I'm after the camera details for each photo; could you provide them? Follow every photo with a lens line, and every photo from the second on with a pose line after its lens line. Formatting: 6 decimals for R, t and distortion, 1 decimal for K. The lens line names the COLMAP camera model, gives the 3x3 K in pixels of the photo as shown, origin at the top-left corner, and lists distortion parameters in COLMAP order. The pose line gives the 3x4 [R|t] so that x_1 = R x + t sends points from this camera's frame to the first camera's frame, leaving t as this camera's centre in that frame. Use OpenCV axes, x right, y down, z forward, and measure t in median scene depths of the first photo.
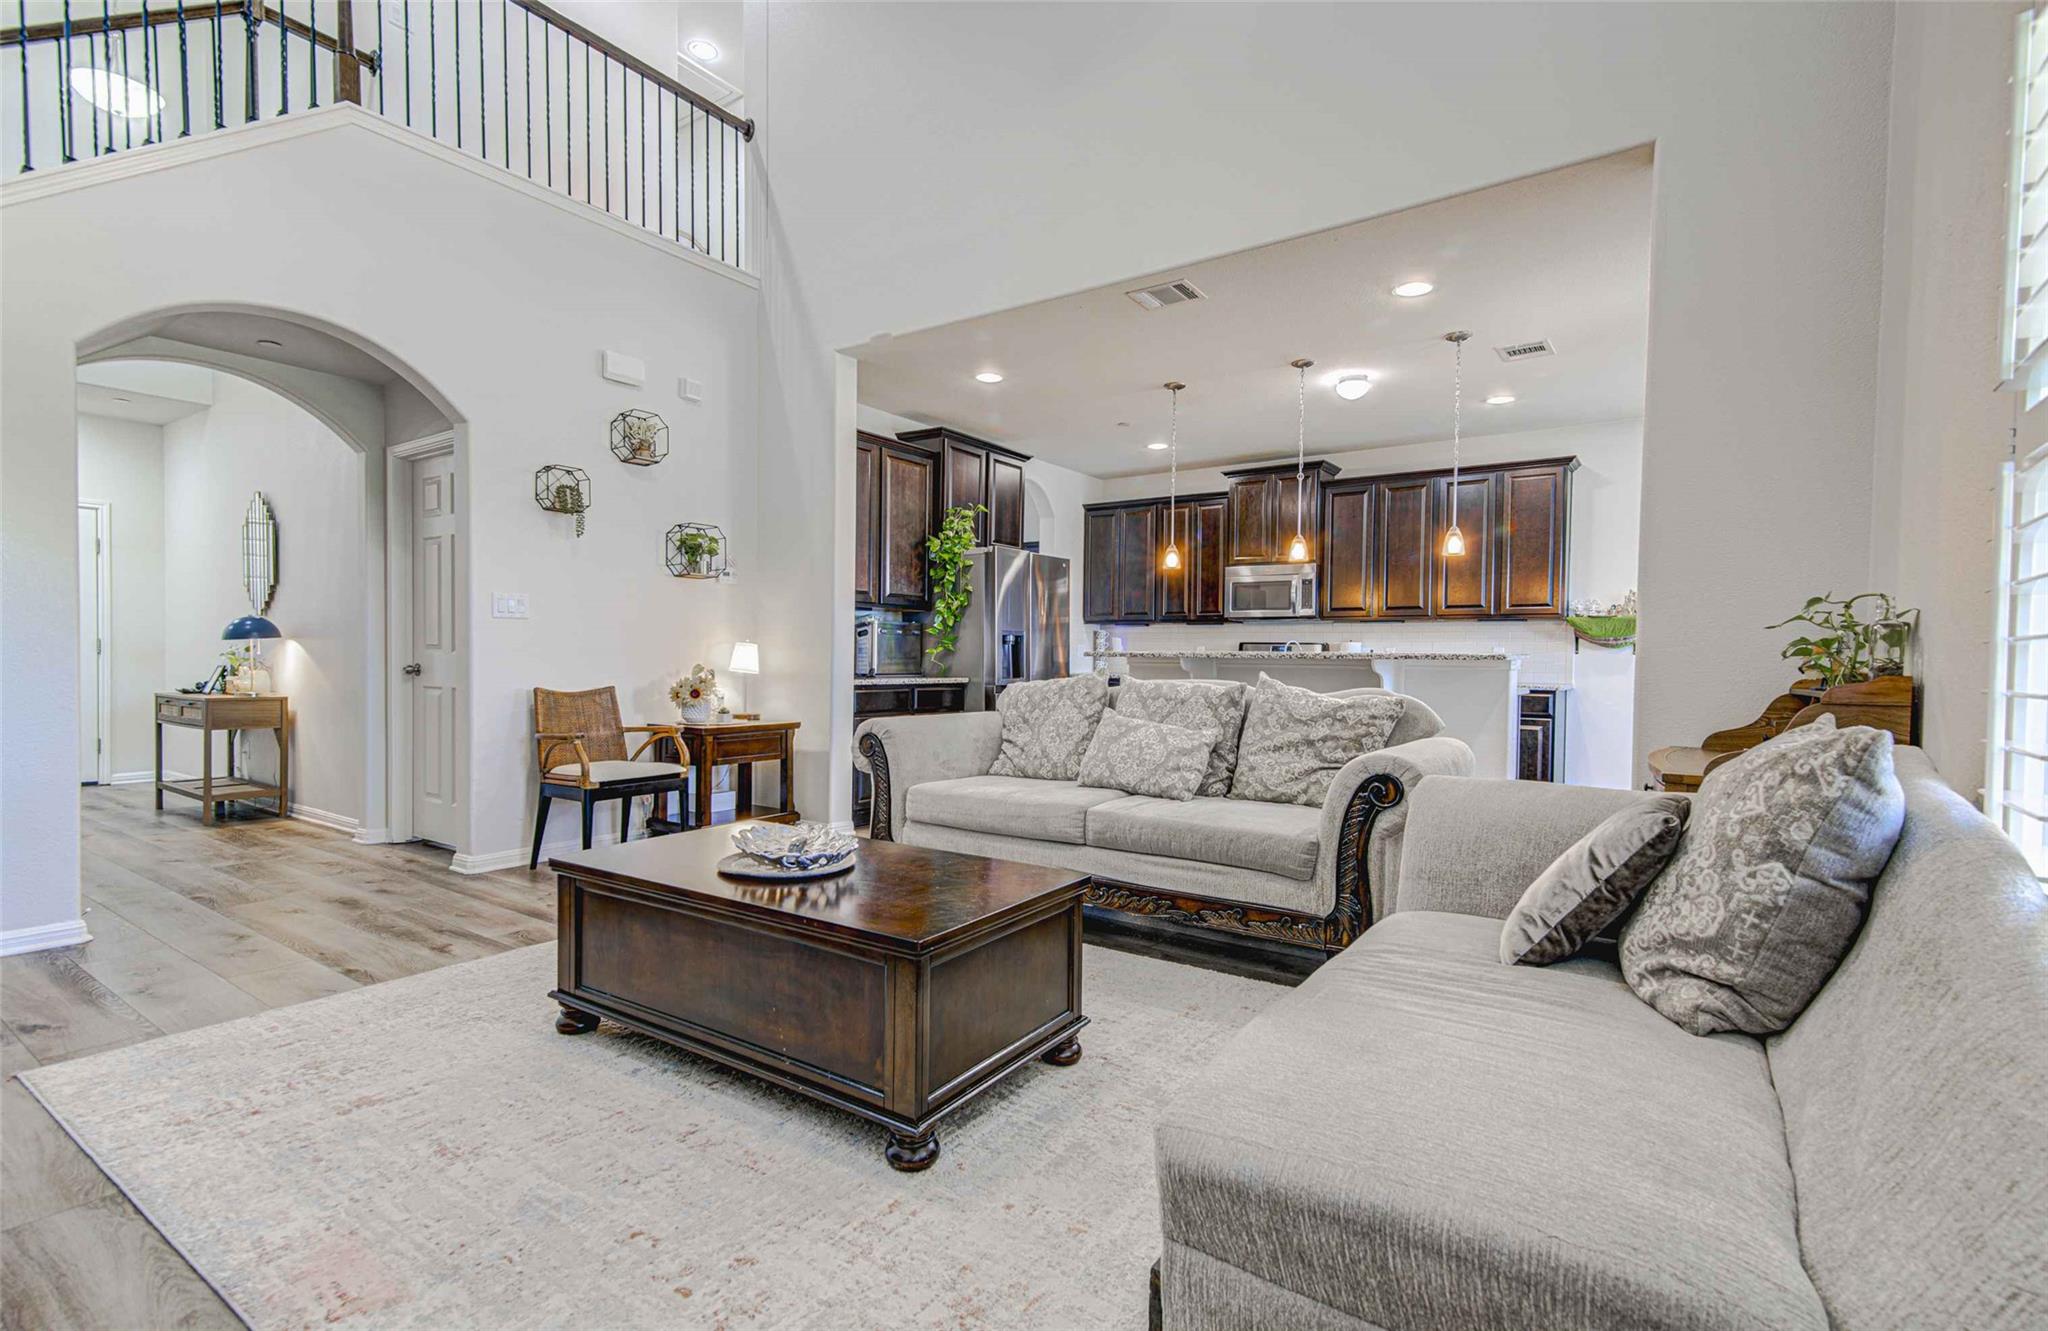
lens RADIAL K [[942.1, 0, 1033.3], [0, 942.1, 678.0], [0, 0, 1]] dist [0.011276, -0.000117]
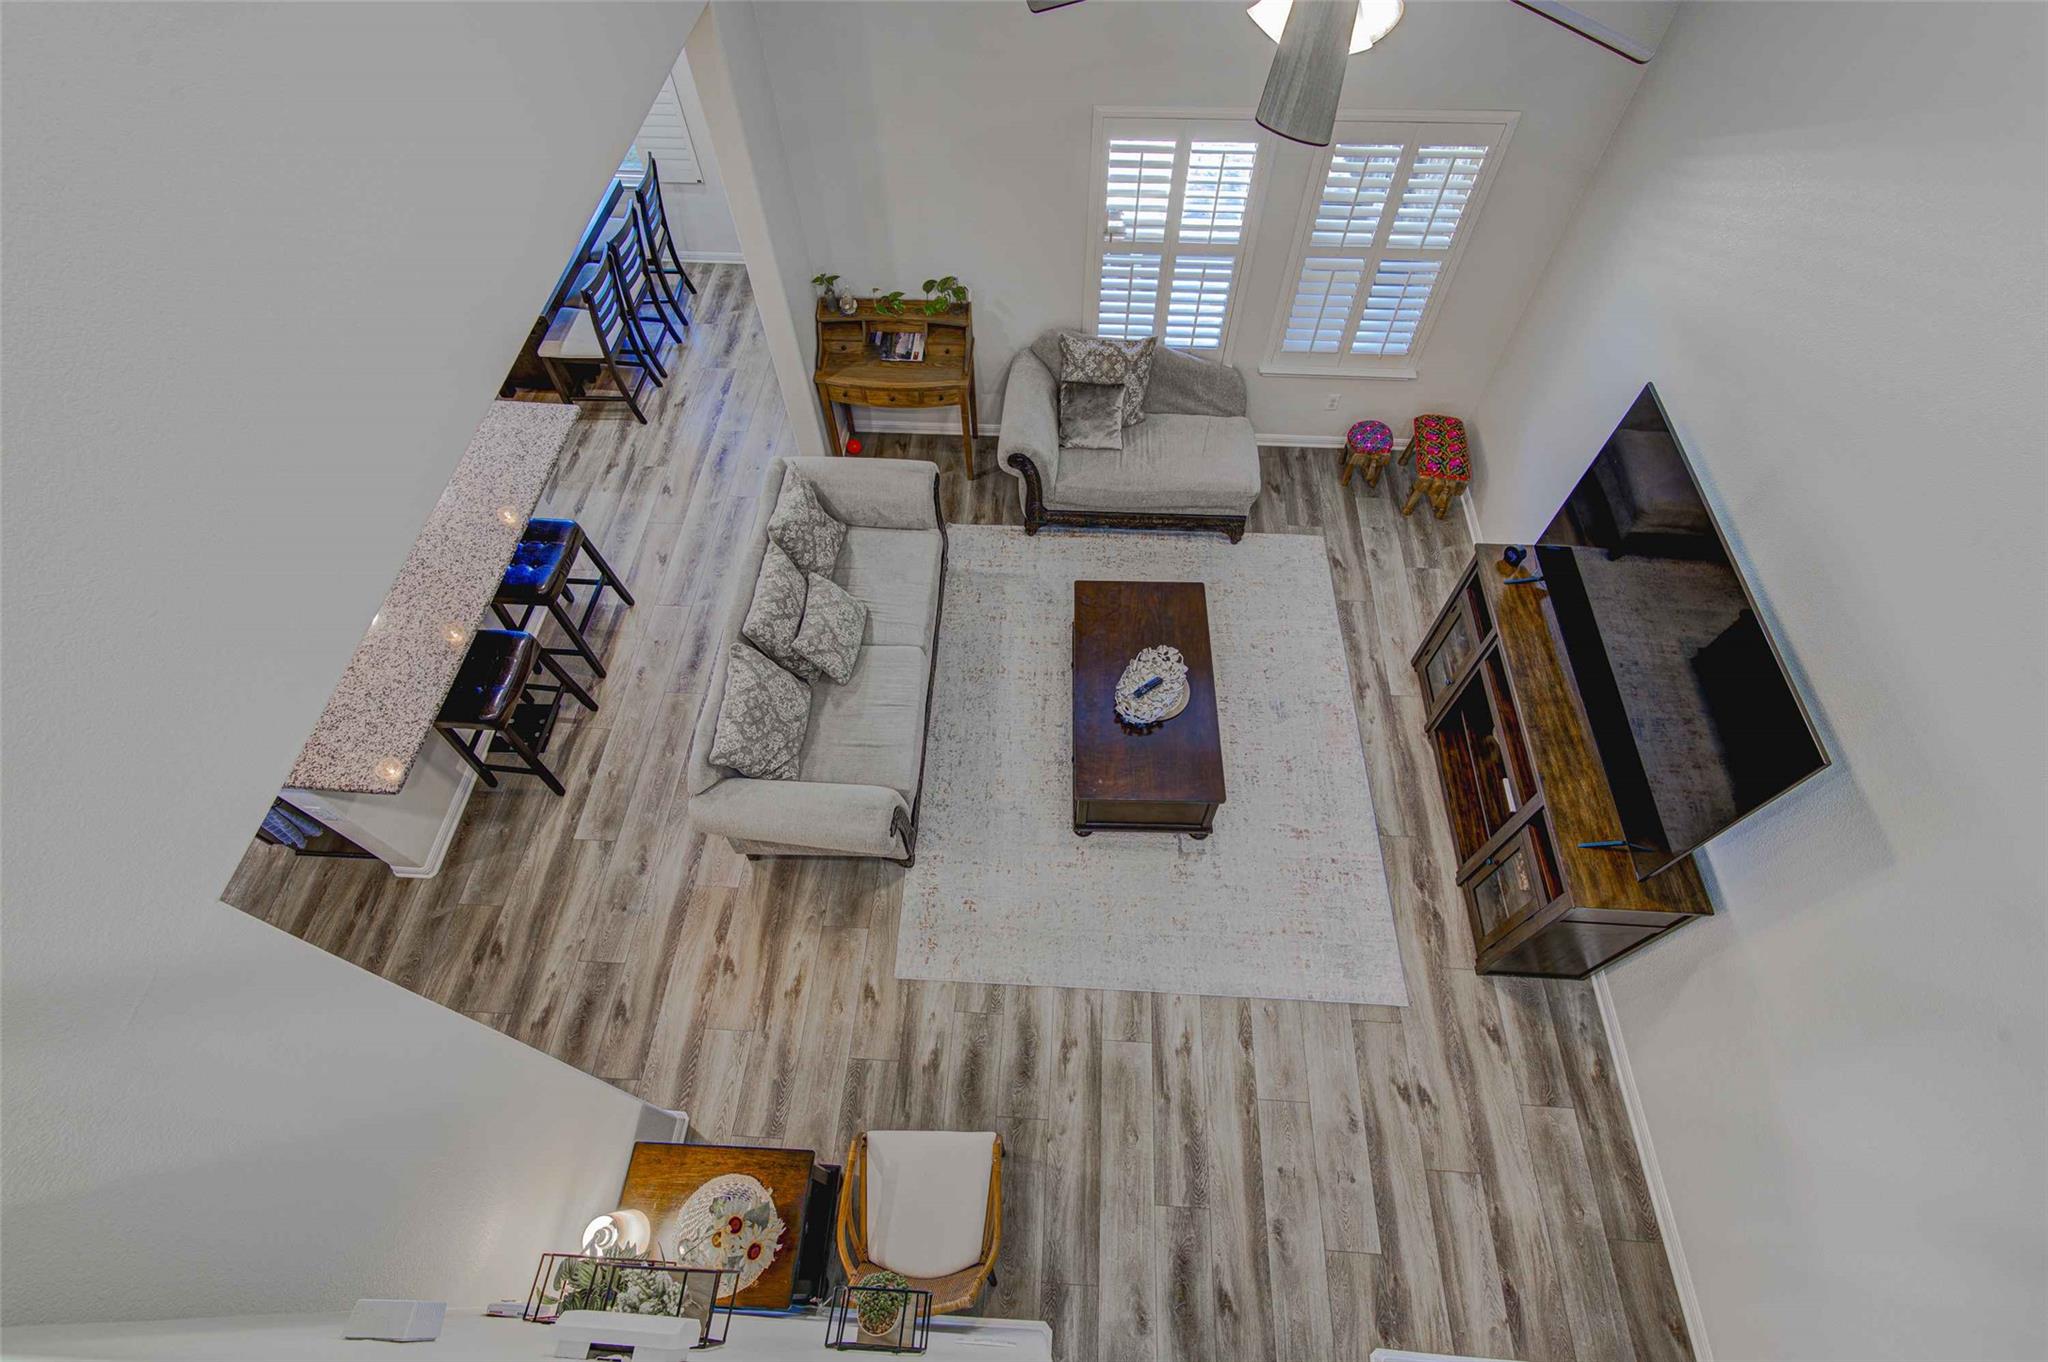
lens RADIAL K [[922.5, 0, 1019.6], [0, 922.5, 679.6], [0, 0, 1]] dist [0.015429, -0.000141]
pose [[-0.521894, -0.720547, 0.456550, -0.454556], [0.022677, 0.523314, 0.851838, -0.668596], [-0.852709, 0.454923, -0.256775, 0.811256]]
